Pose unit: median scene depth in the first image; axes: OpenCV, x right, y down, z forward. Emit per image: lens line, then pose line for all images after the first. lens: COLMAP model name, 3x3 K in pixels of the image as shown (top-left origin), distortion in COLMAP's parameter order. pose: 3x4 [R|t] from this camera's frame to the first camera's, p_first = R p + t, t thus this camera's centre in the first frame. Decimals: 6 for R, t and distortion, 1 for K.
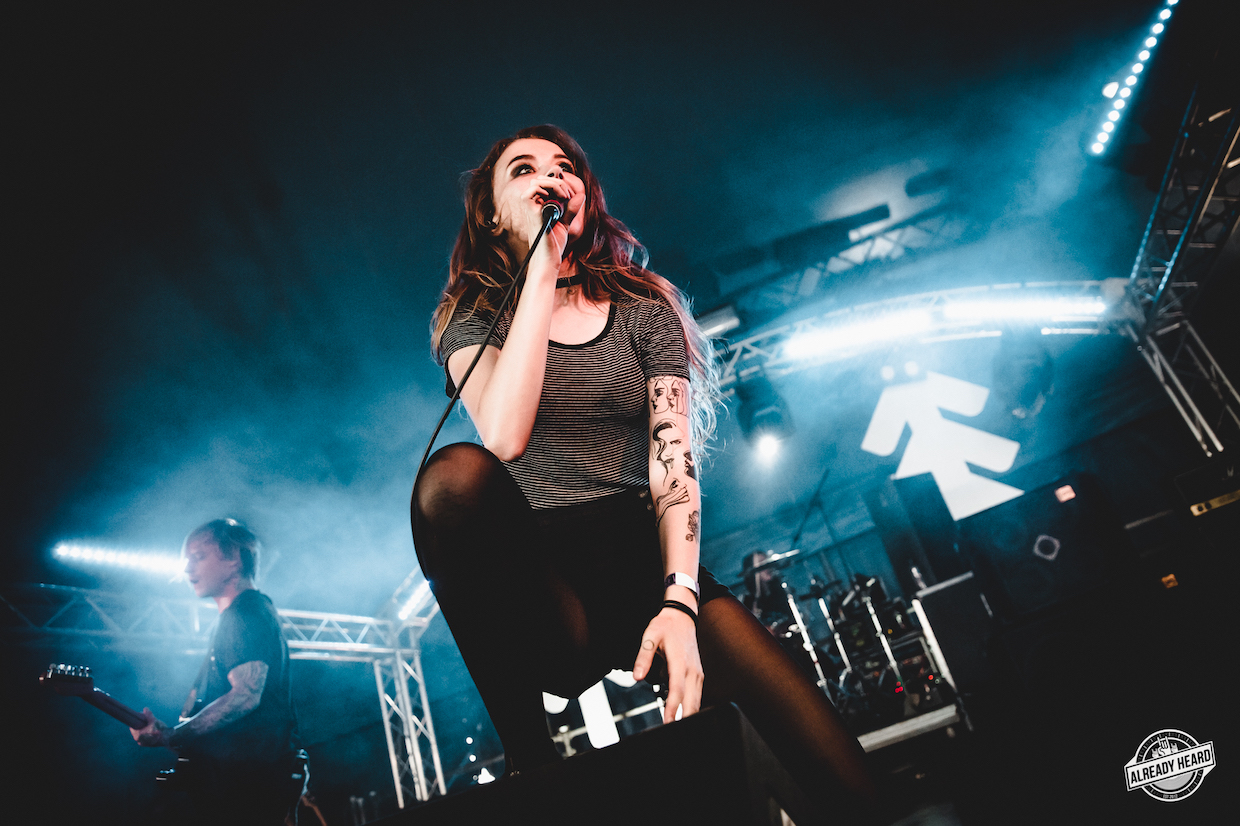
lens RADIAL K [[838.6, 0, 616.2], [0, 838.6, 409.5], [0, 0, 1]] dist [-0.101856, 0.076076]
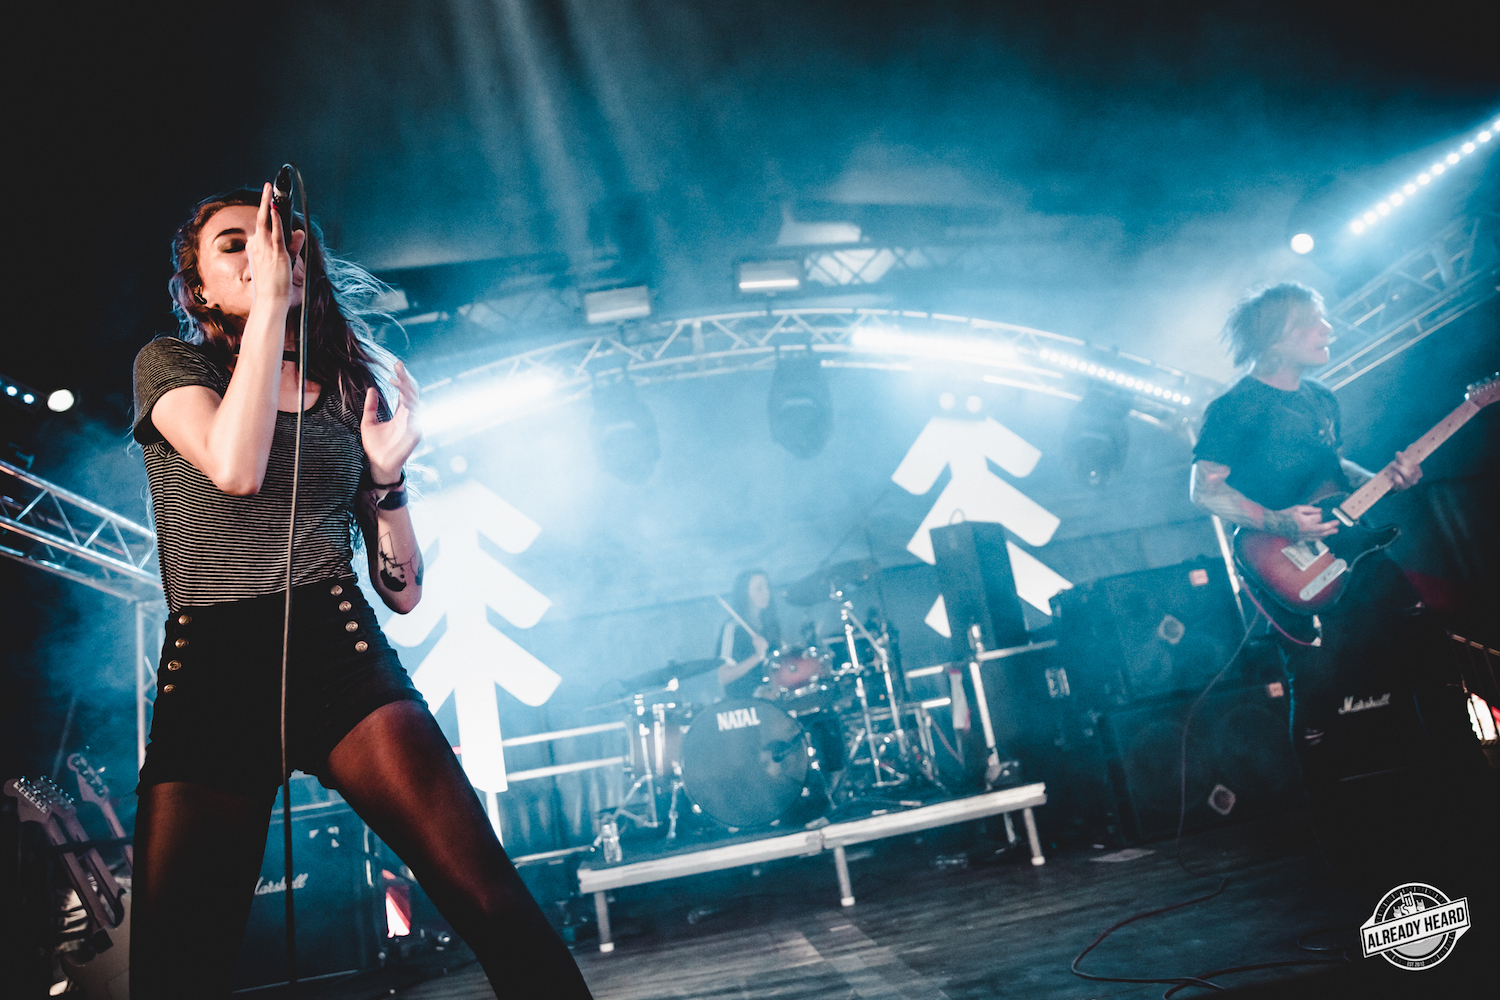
lens RADIAL K [[1014.5, 0, 745.4], [0, 1014.5, 495.7], [0, 0, 1]] dist [-0.101856, 0.076076]
pose [[0.872618, 0.256079, 0.415886, -0.264464], [-0.281508, 0.959559, -0.000178, 0.110629], [-0.399113, -0.116920, 0.909417, 0.144412]]
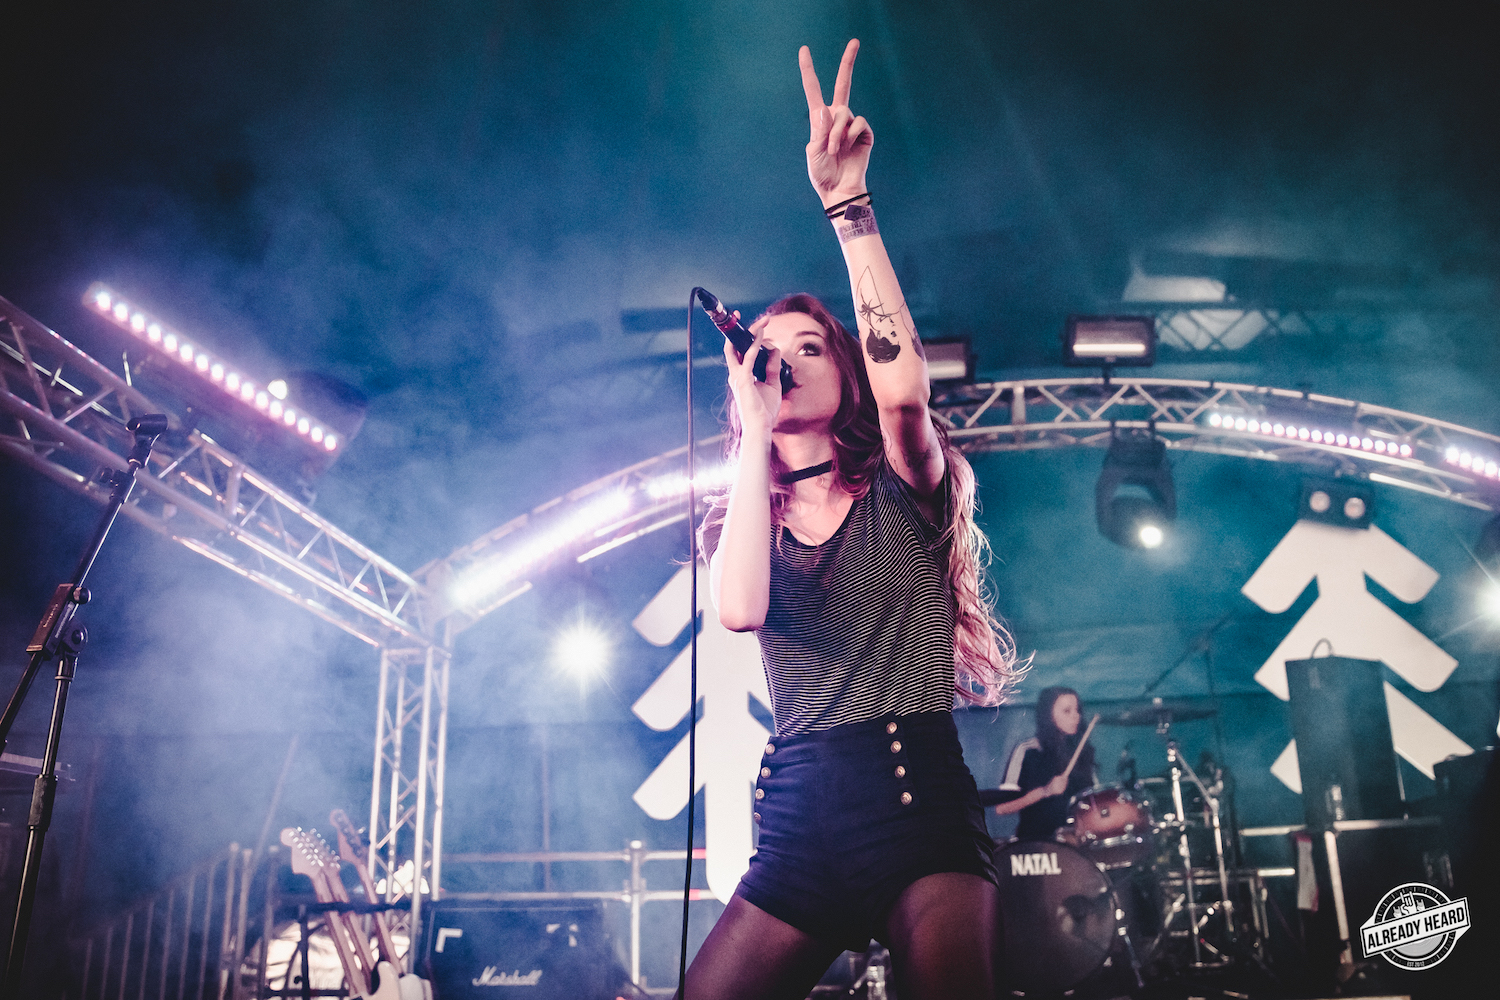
lens RADIAL K [[1265.0, 0, 761.5], [0, 1265.0, 494.0], [0, 0, 1]] dist [-0.122049, 0.117379]
pose [[0.915254, 0.347242, 0.204285, -0.319719], [-0.359882, 0.932603, 0.027140, 0.091913], [-0.181093, -0.098358, 0.978535, 0.085897]]
